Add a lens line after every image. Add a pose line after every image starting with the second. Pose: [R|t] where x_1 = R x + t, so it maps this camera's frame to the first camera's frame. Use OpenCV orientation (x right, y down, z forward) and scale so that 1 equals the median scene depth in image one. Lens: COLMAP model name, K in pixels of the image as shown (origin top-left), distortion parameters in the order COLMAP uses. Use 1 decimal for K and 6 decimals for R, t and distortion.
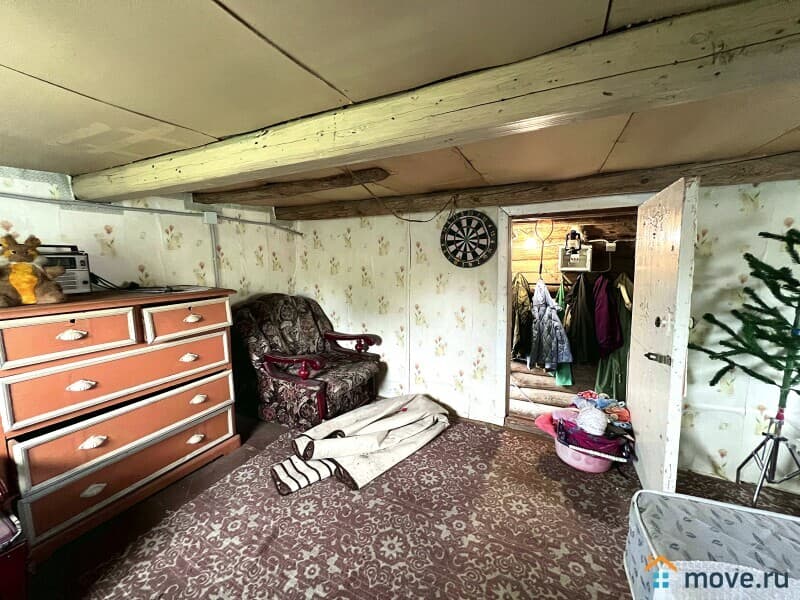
lens RADIAL K [[320.0, 0, 398.5], [0, 320.0, 297.8], [0, 0, 1]] dist [-0.000389, 0.000294]
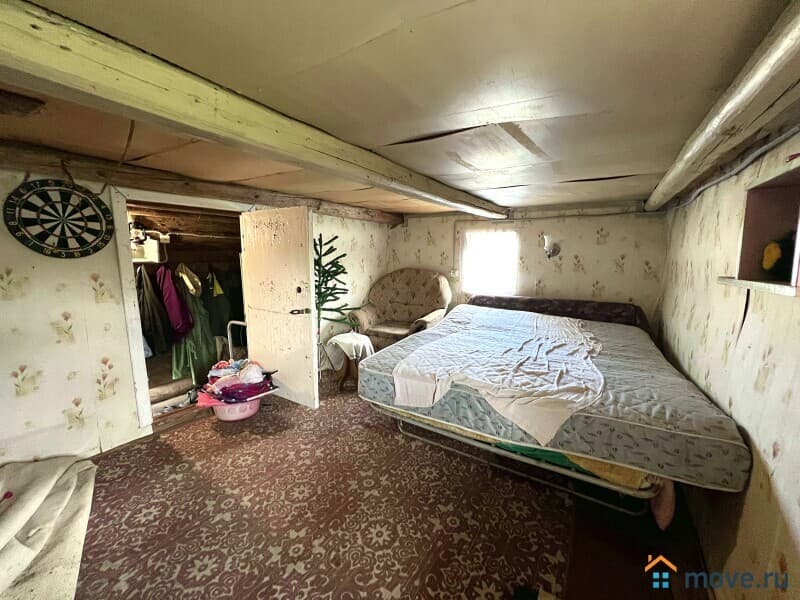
lens RADIAL K [[320.0, 0, 398.5], [0, 320.0, 297.8], [0, 0, 1]] dist [-0.000389, 0.000294]
pose [[0.114437, -0.125460, 0.985477, -0.532262], [0.100453, 0.988370, 0.114164, -0.014982], [-0.988339, 0.085929, 0.125709, 0.196706]]
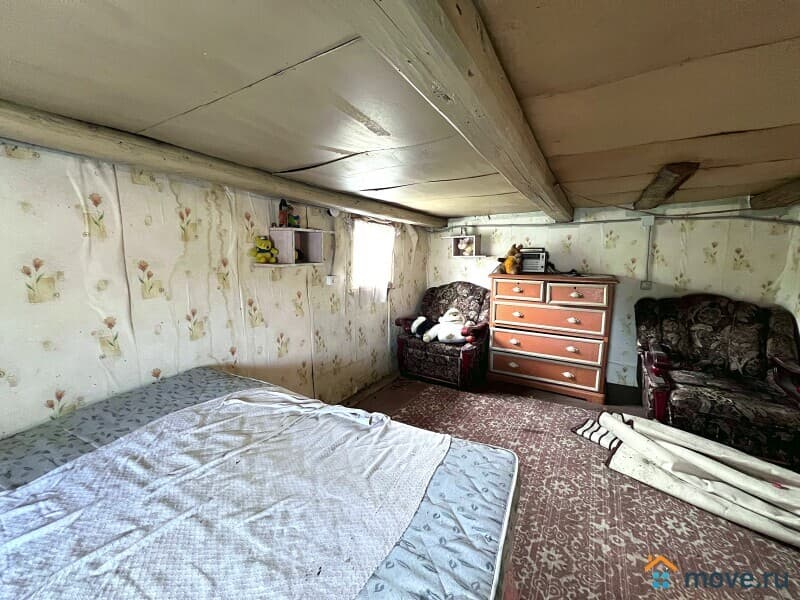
lens RADIAL K [[320.0, 0, 398.5], [0, 320.0, 297.8], [0, 0, 1]] dist [-0.000389, 0.000294]
pose [[-0.087991, 0.142510, -0.985875, 0.822799], [-0.127976, 0.979894, 0.153067, -0.040458], [0.987866, 0.139637, -0.067984, 0.249843]]
